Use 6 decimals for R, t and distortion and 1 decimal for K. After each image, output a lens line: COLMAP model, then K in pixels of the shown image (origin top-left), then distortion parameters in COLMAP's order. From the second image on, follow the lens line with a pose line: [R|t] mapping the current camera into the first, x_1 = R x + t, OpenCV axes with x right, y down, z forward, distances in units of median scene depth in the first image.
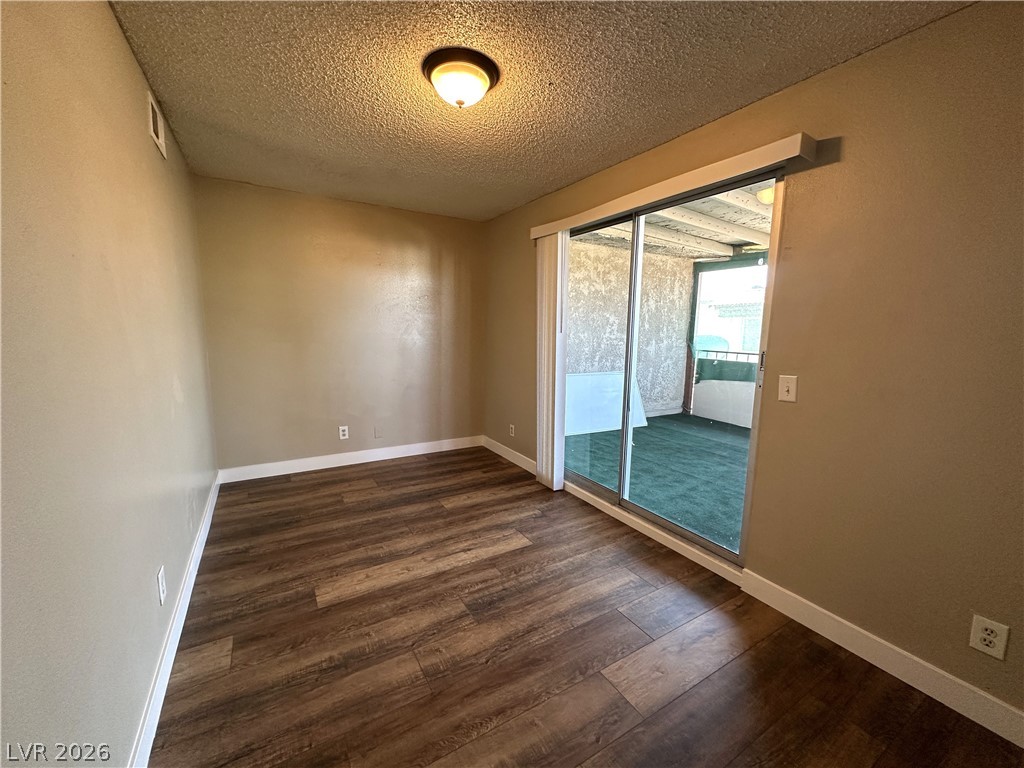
lens RADIAL K [[407.7, 0, 511.7], [0, 407.7, 380.5], [0, 0, 1]] dist [-0.004419, 0.000082]
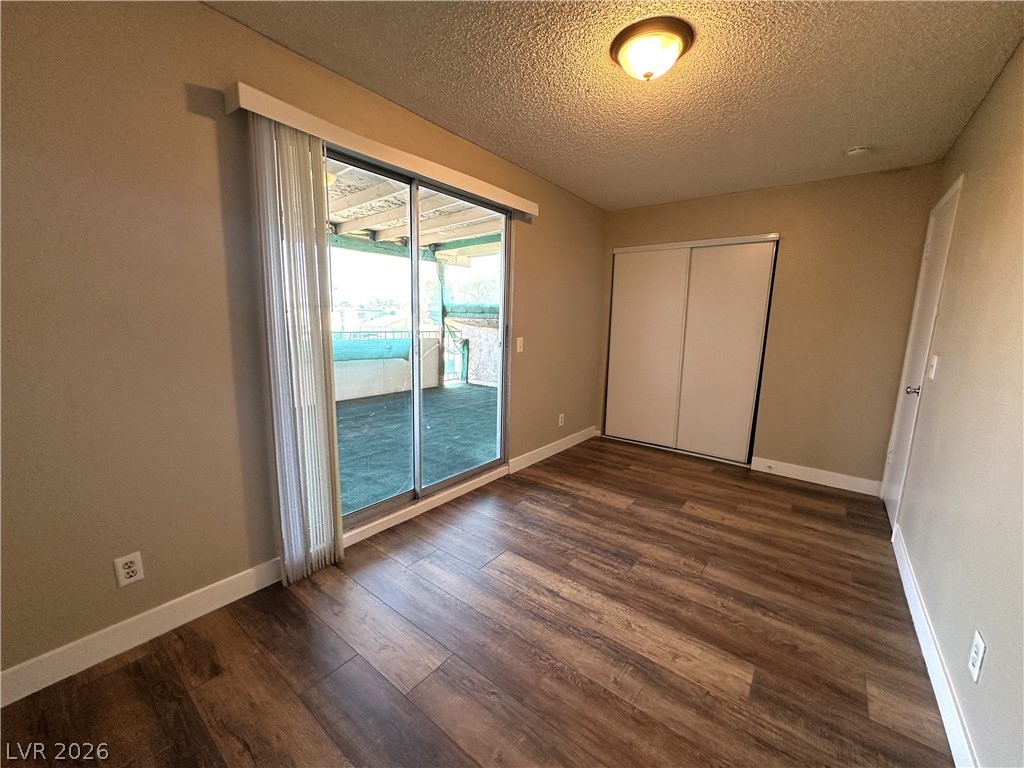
lens RADIAL K [[407.7, 0, 507.5], [0, 407.7, 387.5], [0, 0, 1]] dist [-0.004419, 0.000082]
pose [[-0.352759, -0.183549, 0.917535, -0.853820], [0.091154, 0.969167, 0.228923, -0.190587], [-0.931264, 0.164392, -0.325152, 1.478422]]
